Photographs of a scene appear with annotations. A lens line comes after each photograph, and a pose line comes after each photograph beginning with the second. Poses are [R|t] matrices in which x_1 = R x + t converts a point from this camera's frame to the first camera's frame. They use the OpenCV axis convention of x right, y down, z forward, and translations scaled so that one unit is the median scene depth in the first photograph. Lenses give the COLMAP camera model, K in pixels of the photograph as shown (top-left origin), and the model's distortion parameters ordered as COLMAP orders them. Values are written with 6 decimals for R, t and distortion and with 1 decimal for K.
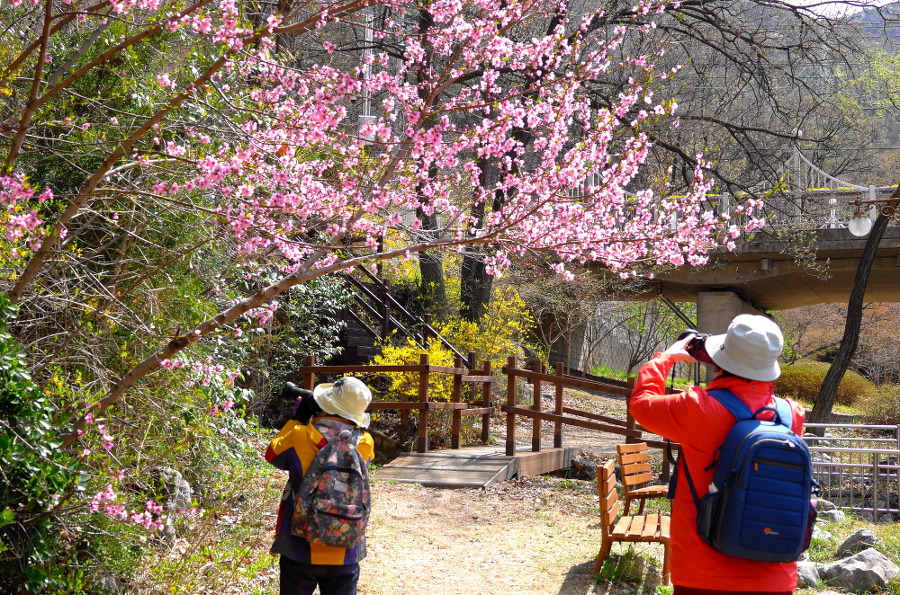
lens RADIAL K [[1257.4, 0, 450.0], [0, 1257.4, 297.5], [0, 0, 1]] dist [-0.022705, 0.005013]
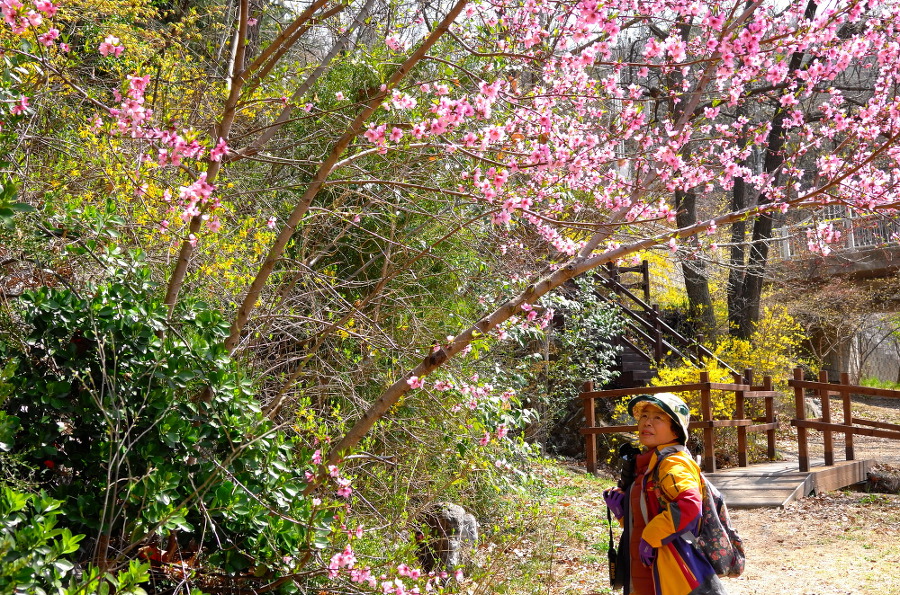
lens RADIAL K [[1063.0, 0, 450.0], [0, 1063.0, 297.5], [0, 0, 1]] dist [-0.023342, -0.014605]
pose [[0.970468, -0.080447, -0.227422, -0.019272], [0.071073, 0.996261, -0.049127, 0.013143], [0.230523, 0.031512, 0.972556, 0.137358]]
